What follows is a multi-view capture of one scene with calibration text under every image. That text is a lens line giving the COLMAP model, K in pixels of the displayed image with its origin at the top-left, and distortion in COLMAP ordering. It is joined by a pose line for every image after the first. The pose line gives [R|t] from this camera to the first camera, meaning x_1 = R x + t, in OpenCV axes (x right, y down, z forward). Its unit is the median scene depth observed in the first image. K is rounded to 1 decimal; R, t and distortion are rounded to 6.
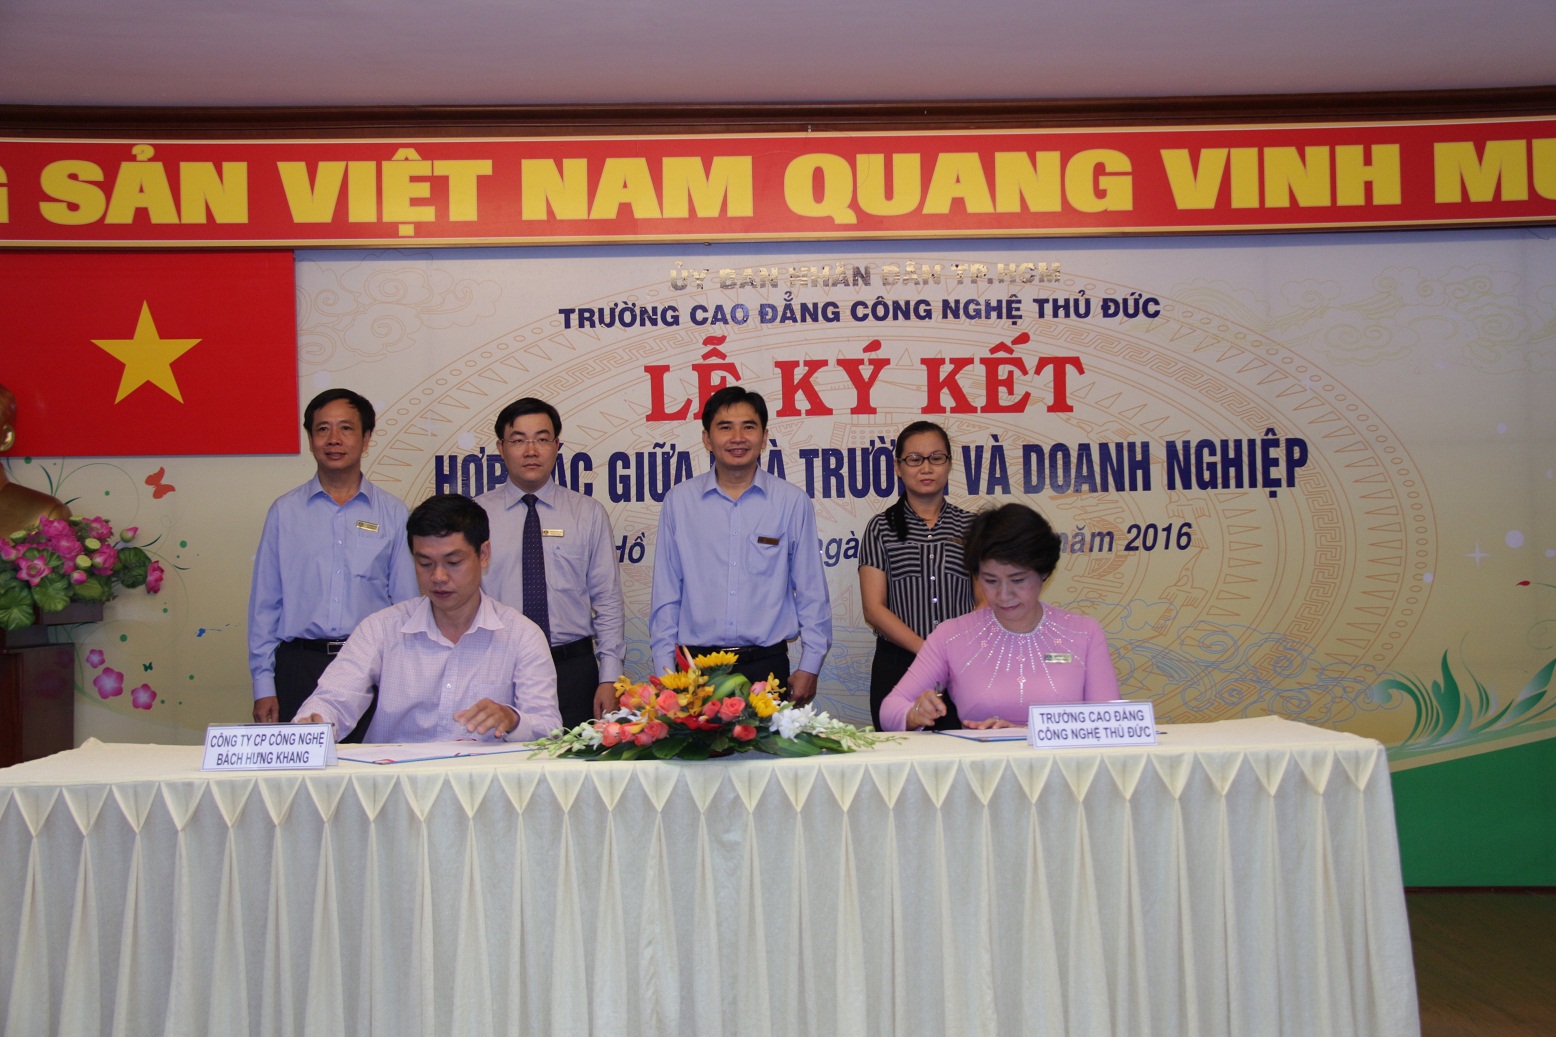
lens RADIAL K [[1978.4, 0, 788.2], [0, 1978.4, 514.6], [0, 0, 1]] dist [-0.039104, 0.550815]
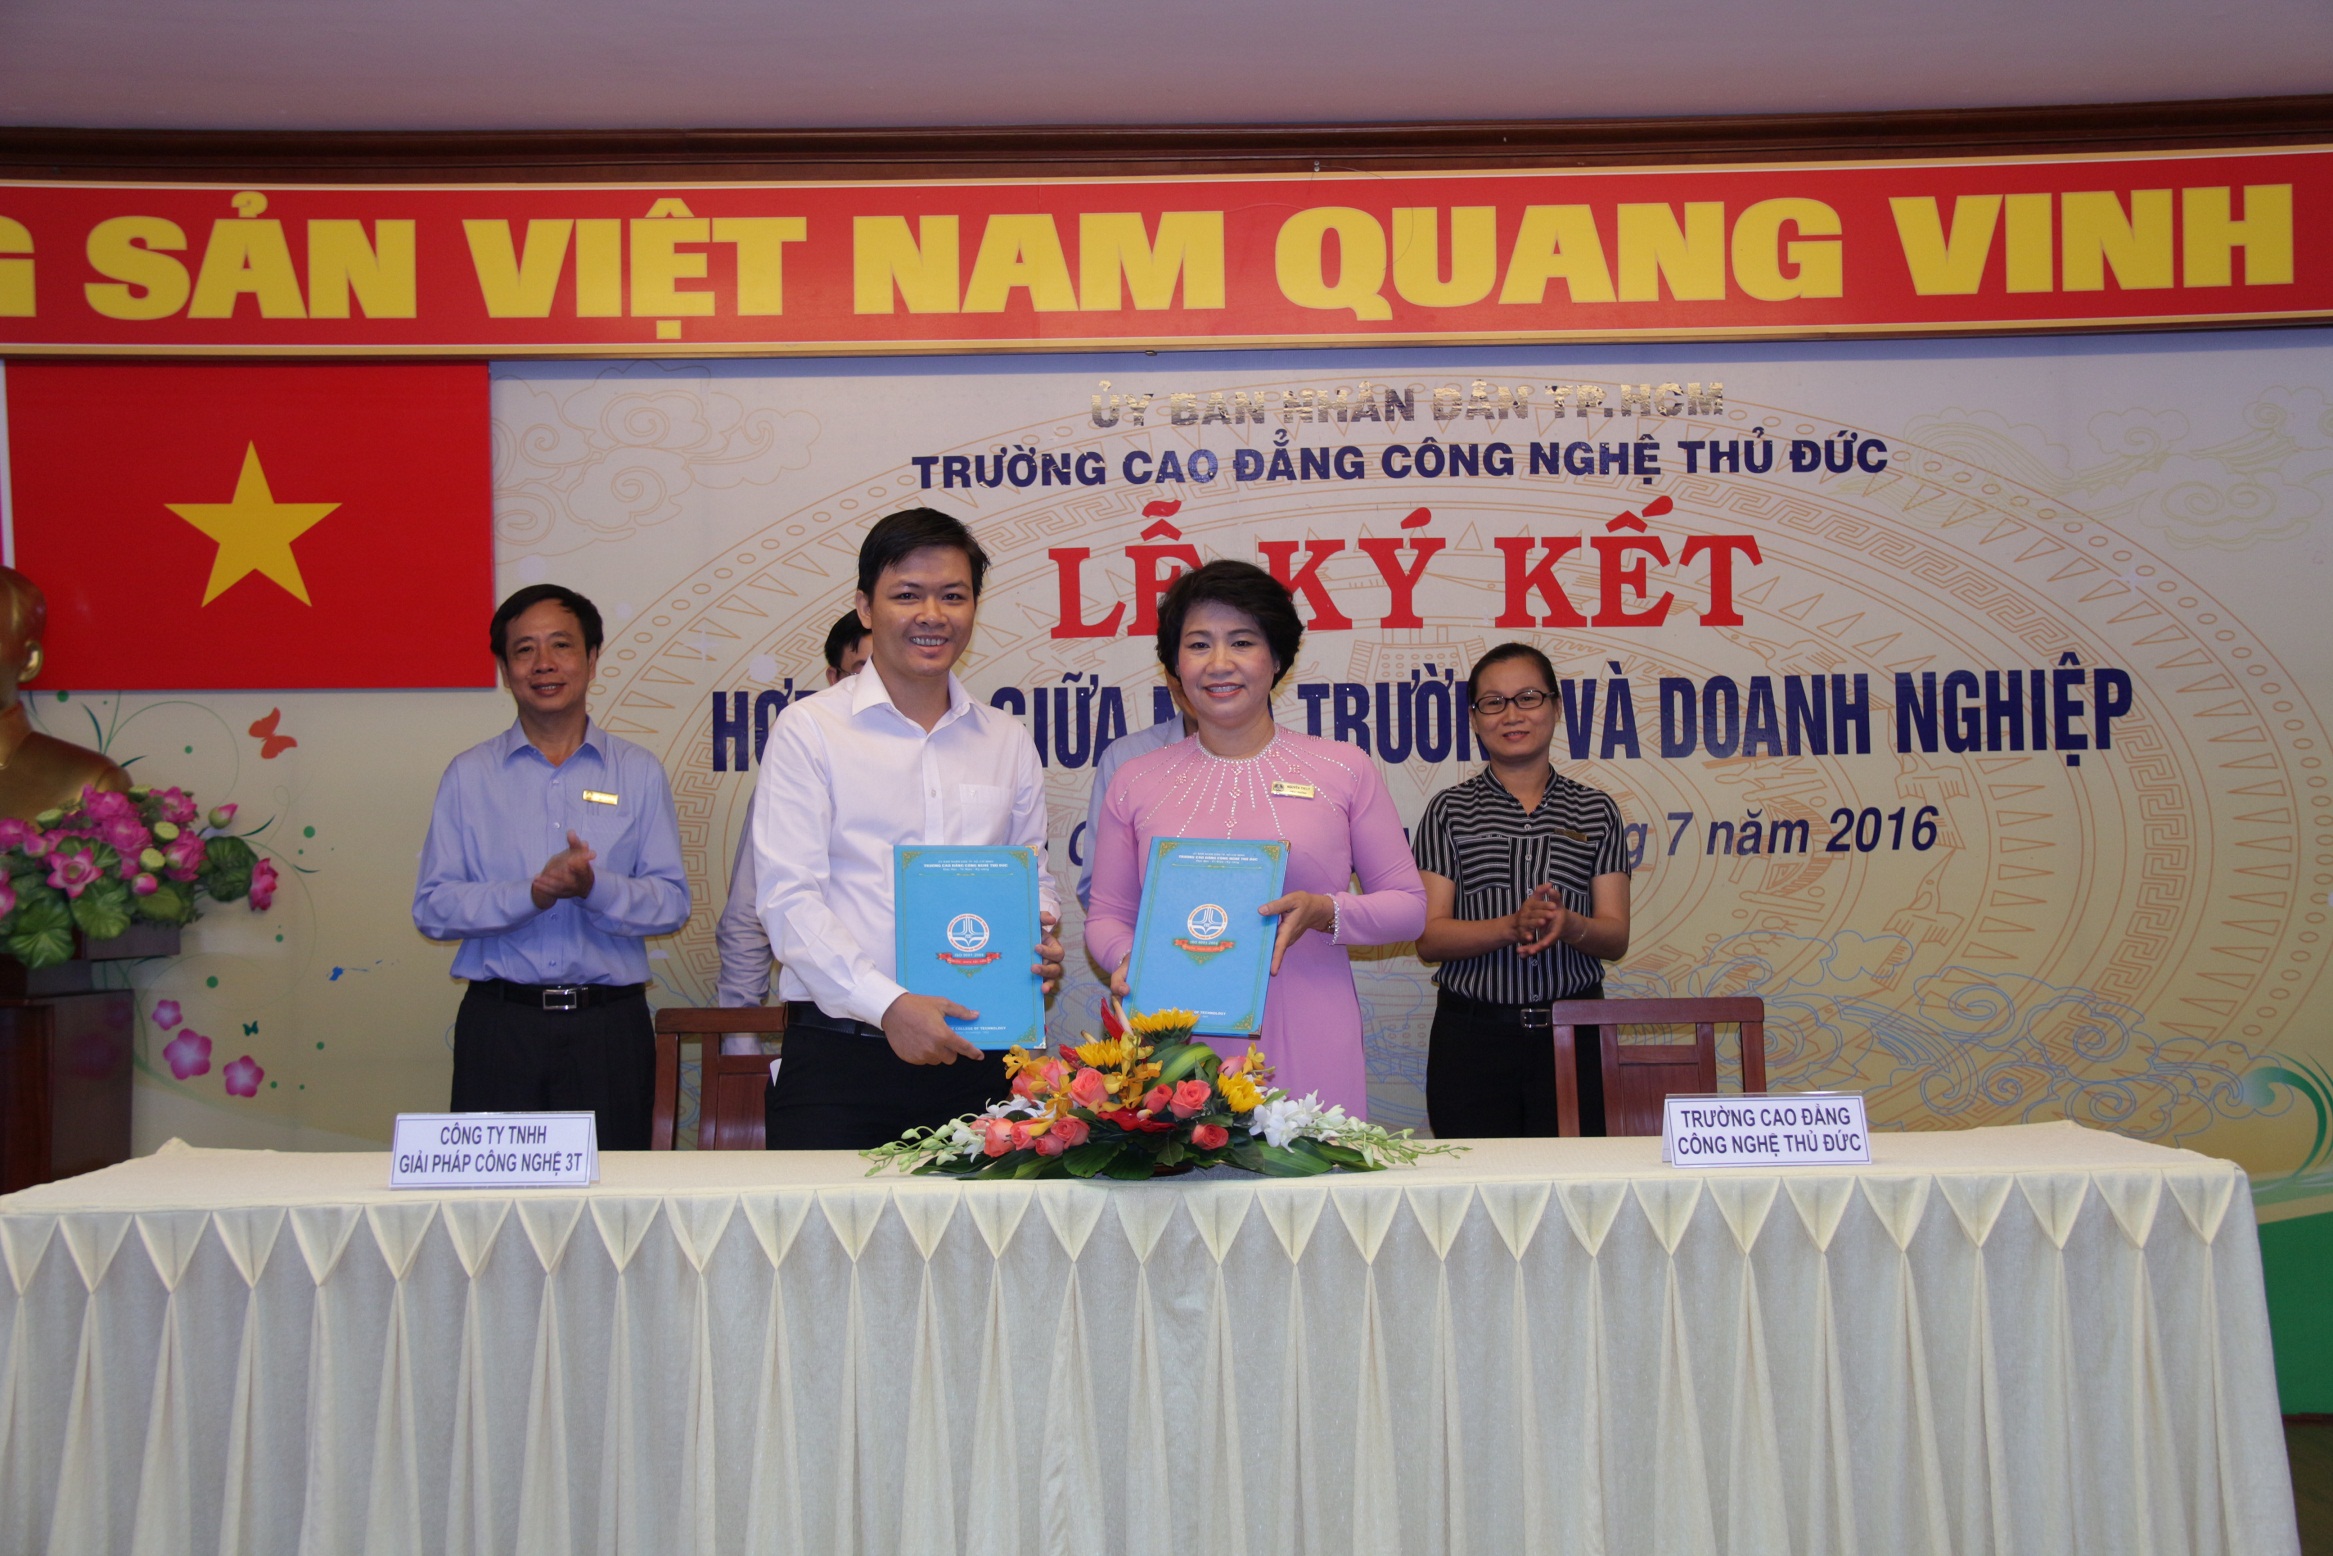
lens RADIAL K [[3290.7, 0, 1168.6], [0, 3290.7, 758.3], [0, 0, 1]] dist [0.026051, 0.710706]
pose [[0.999454, 0.004990, -0.032651, -0.000973], [-0.005264, 0.999952, -0.008311, -0.001004], [0.032608, 0.008478, 0.999432, -0.032430]]
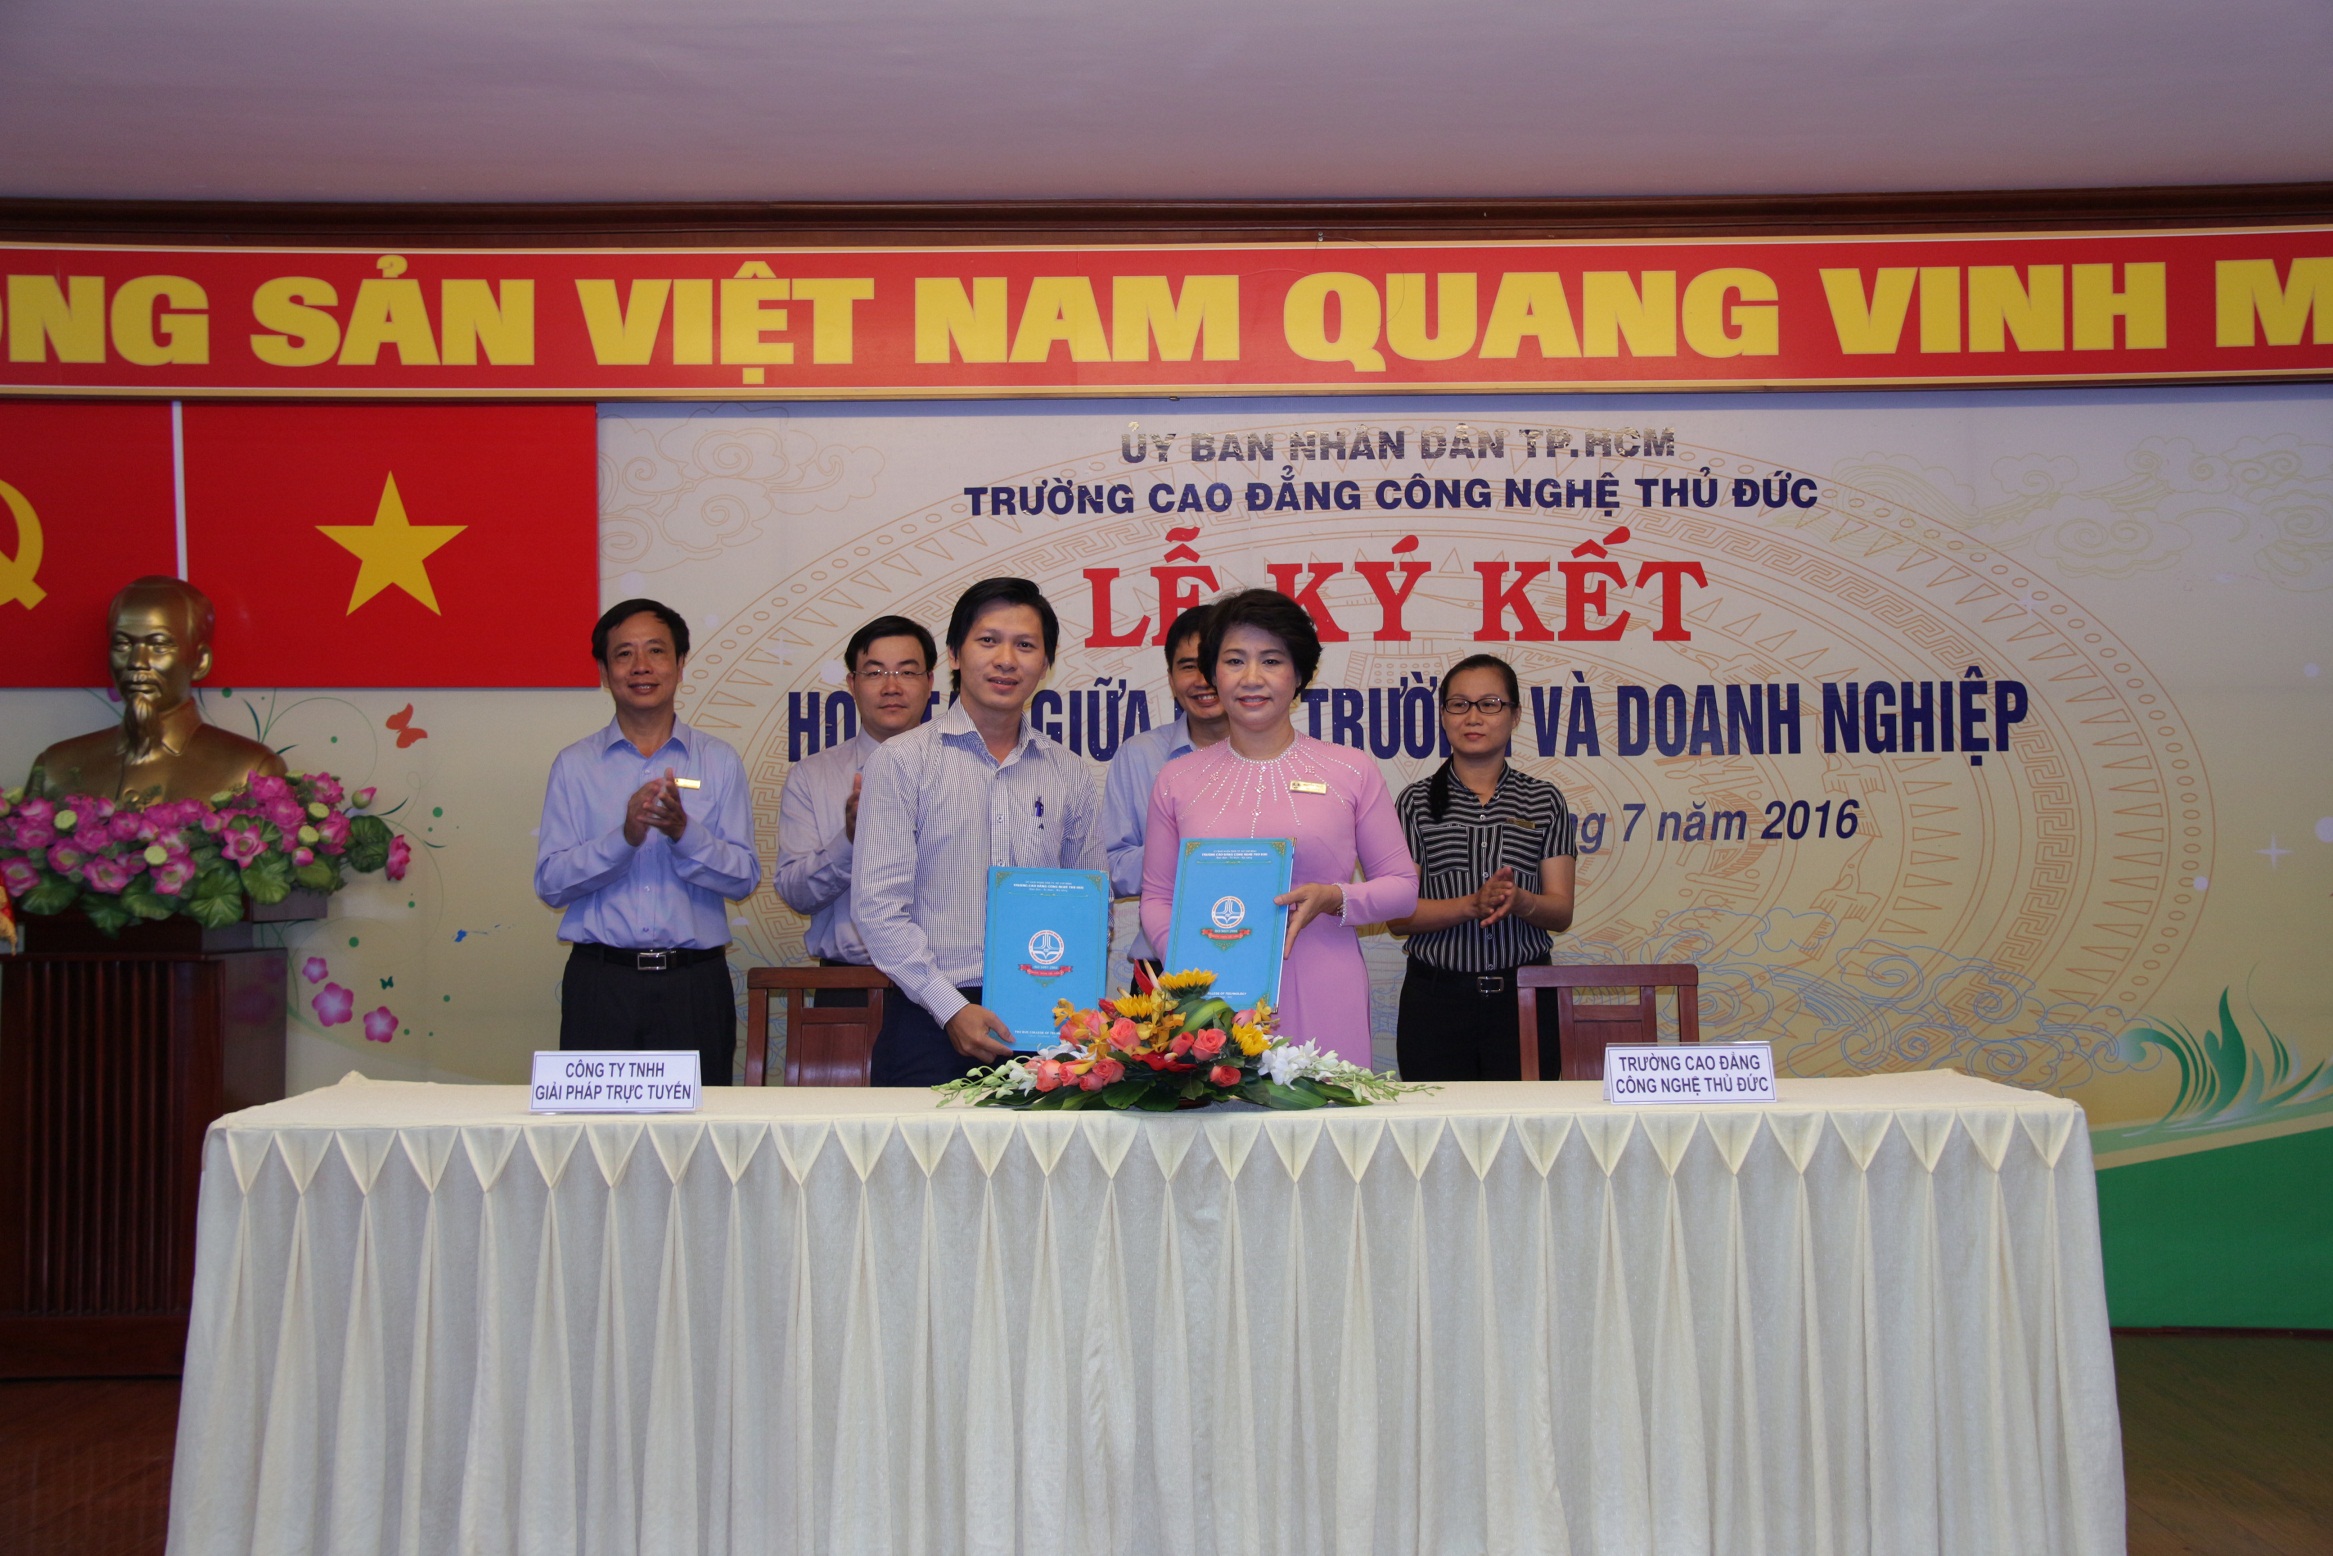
lens RADIAL K [[3151.3, 0, 1164.3], [0, 3151.3, 757.7], [0, 0, 1]] dist [-0.006811, 0.608504]
pose [[0.999276, 0.012163, -0.036052, -0.002168], [-0.012263, 0.999921, -0.002571, -0.005033], [0.036018, 0.003011, 0.999347, -0.130909]]
